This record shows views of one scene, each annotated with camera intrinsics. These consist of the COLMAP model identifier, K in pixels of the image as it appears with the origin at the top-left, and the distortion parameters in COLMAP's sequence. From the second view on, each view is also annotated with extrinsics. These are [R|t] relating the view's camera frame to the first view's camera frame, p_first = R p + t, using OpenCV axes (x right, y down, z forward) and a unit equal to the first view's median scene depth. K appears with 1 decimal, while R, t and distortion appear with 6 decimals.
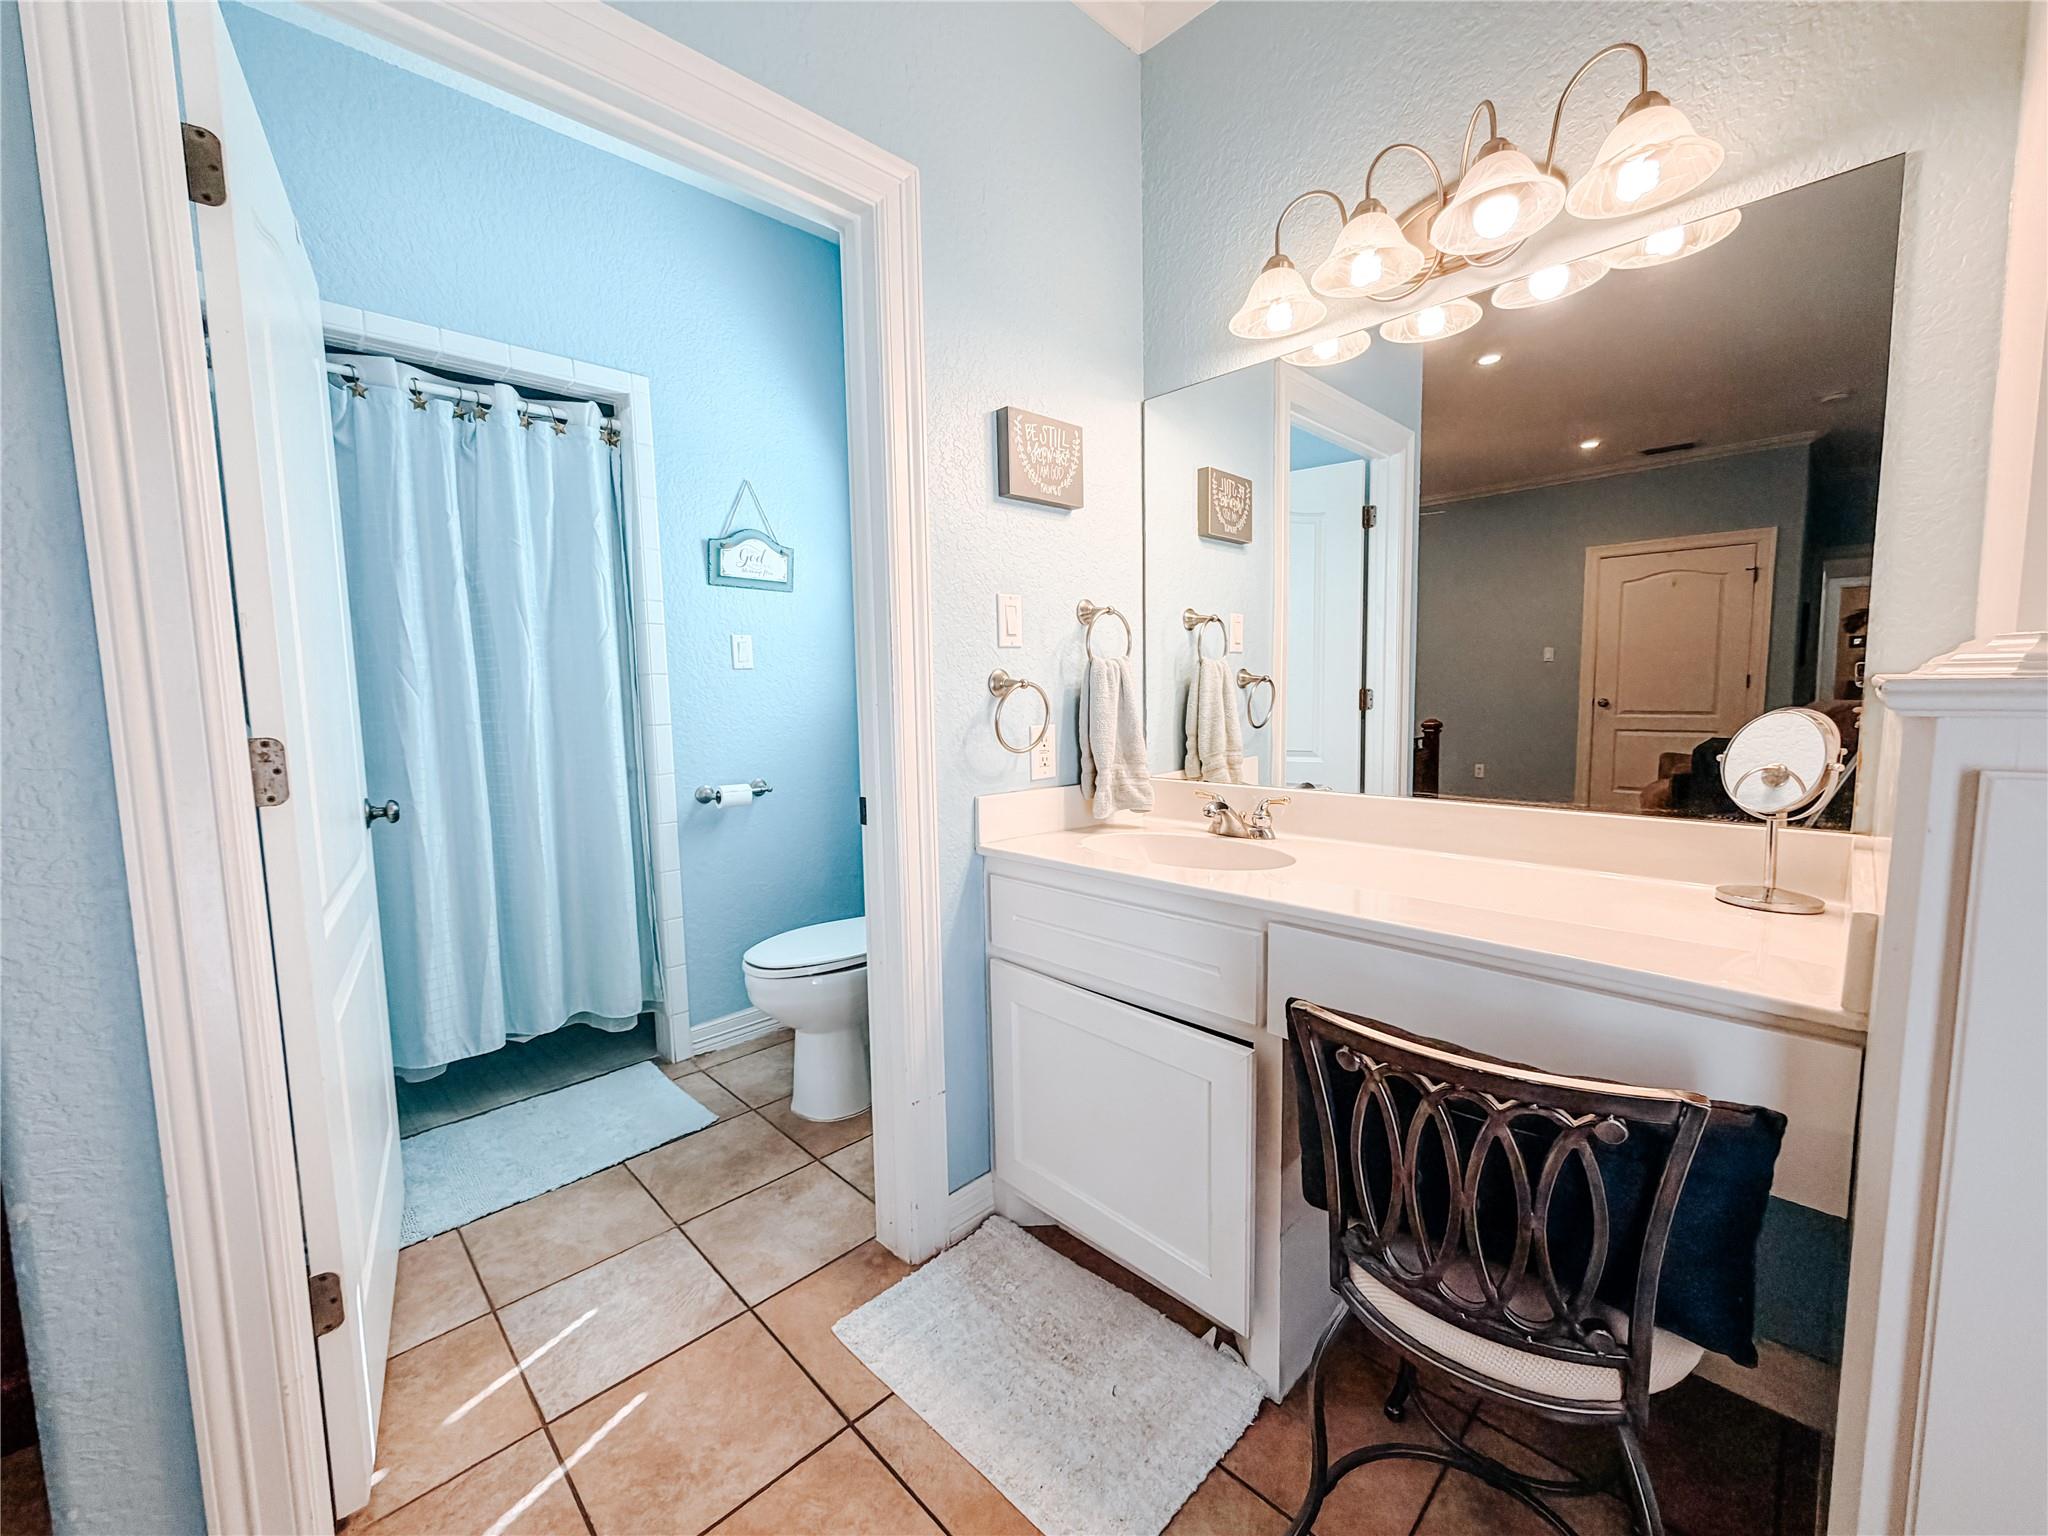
lens RADIAL K [[816.1, 0, 1022.8], [0, 816.1, 770.1], [0, 0, 1]] dist [-0.000673, 0.000054]
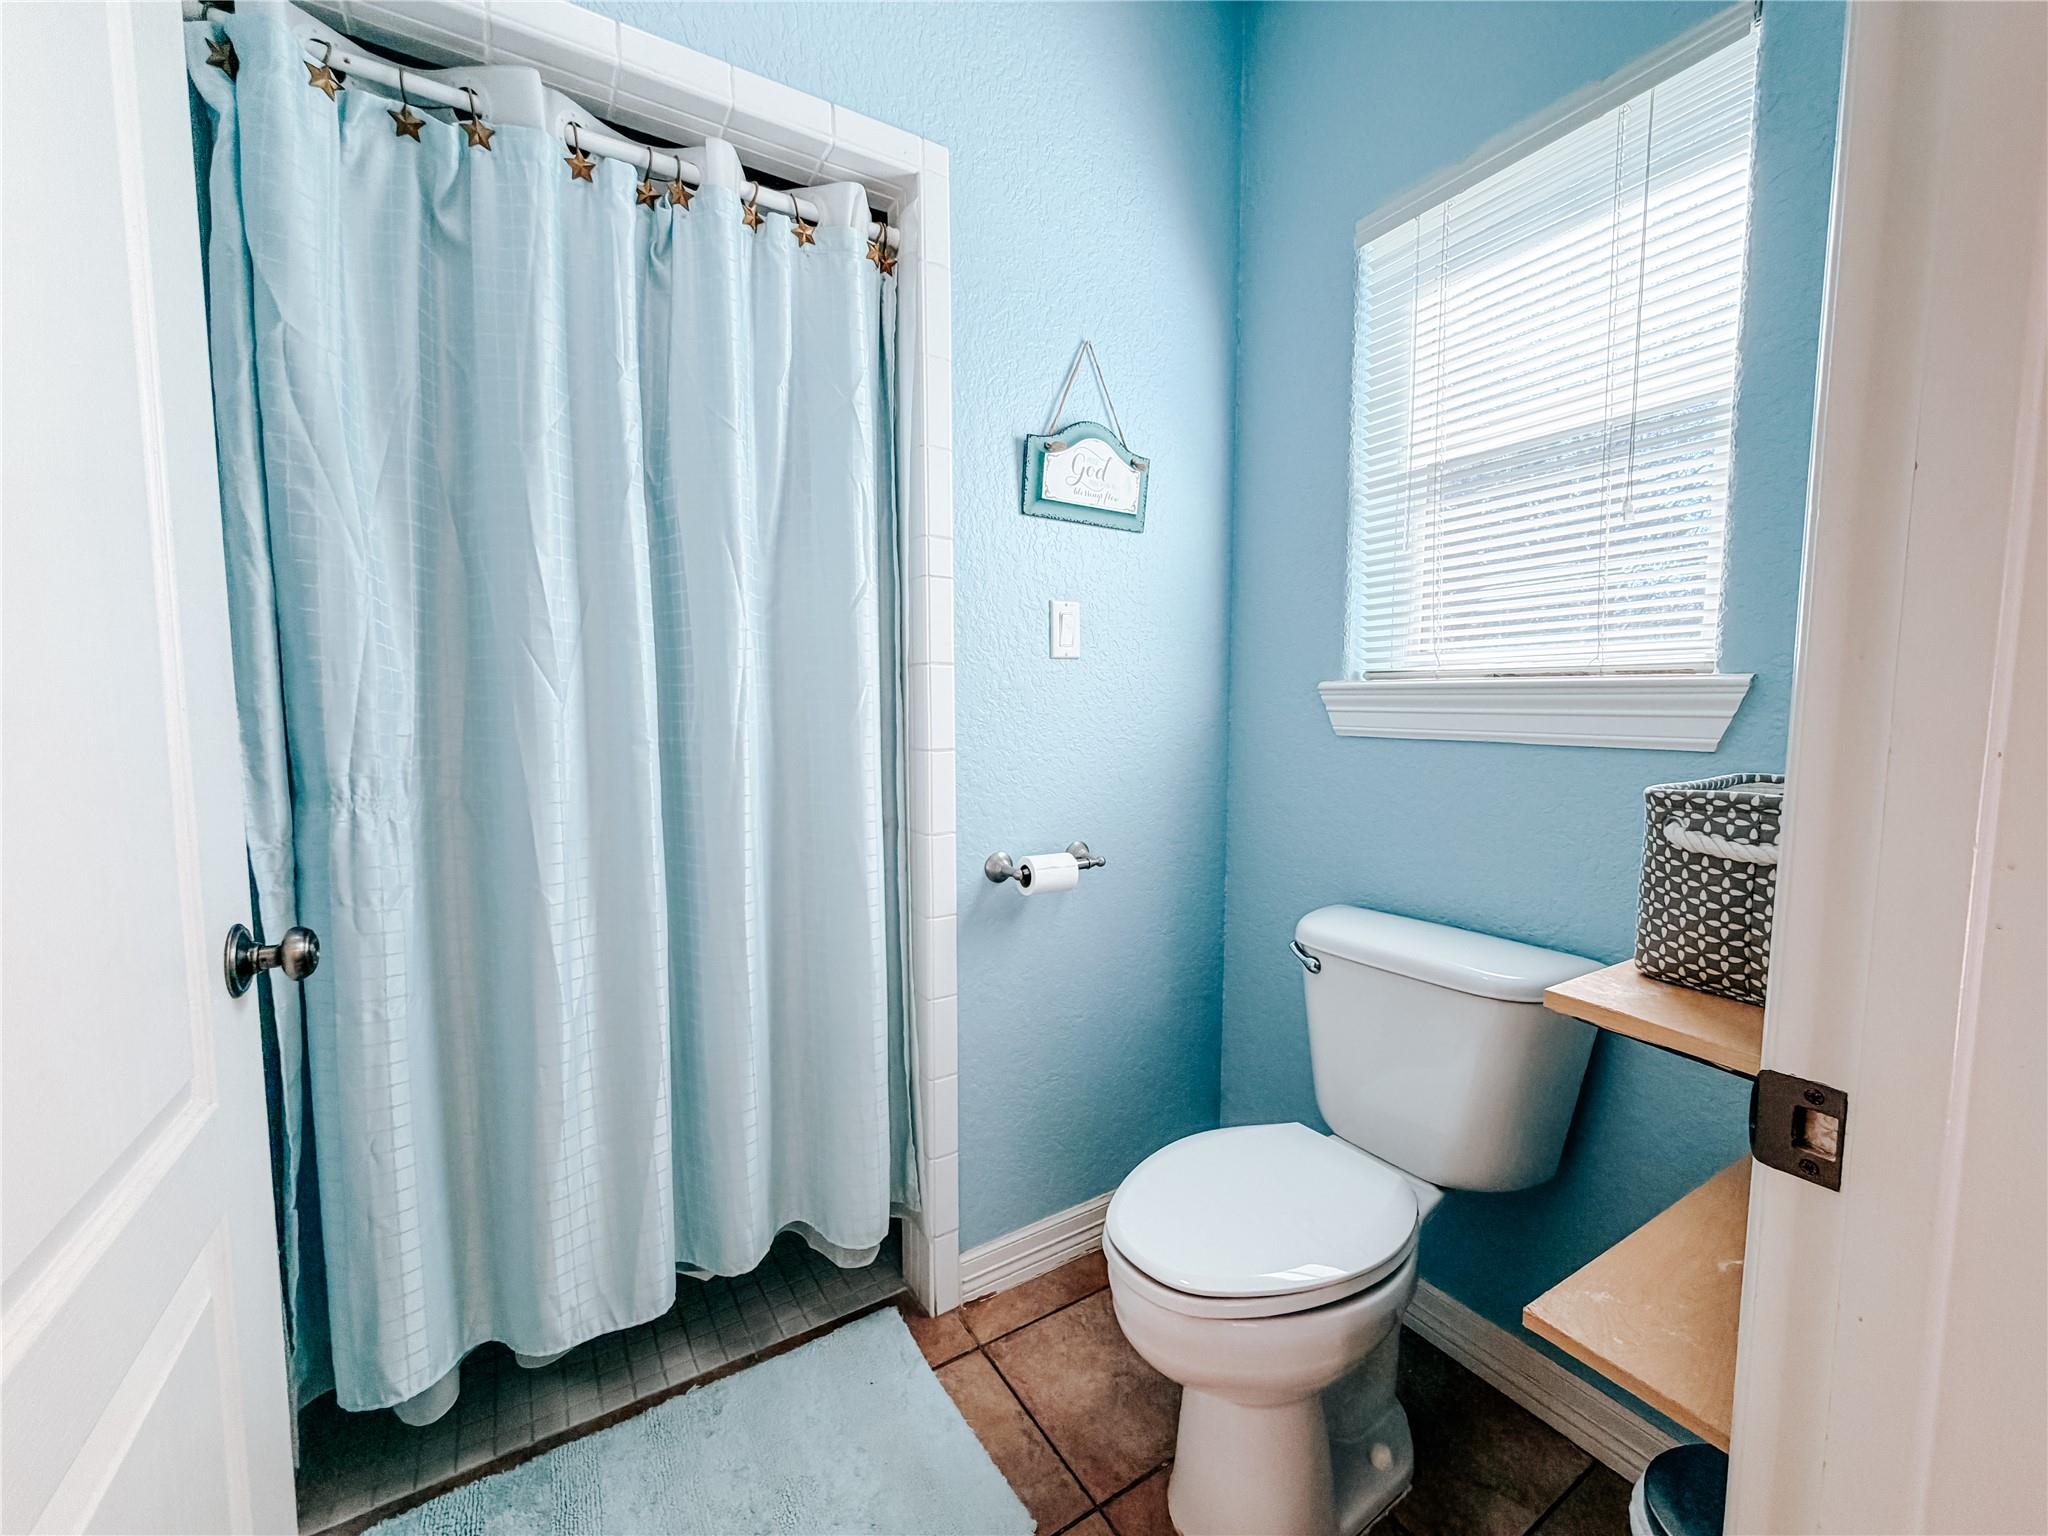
lens RADIAL K [[816.1, 0, 1021.8], [0, 816.1, 767.3], [0, 0, 1]] dist [-0.000673, 0.000054]
pose [[0.976696, 0.034646, -0.211812, -0.280939], [-0.038201, 0.999189, -0.012718, -0.040561], [0.211199, 0.020513, 0.977228, 0.472312]]
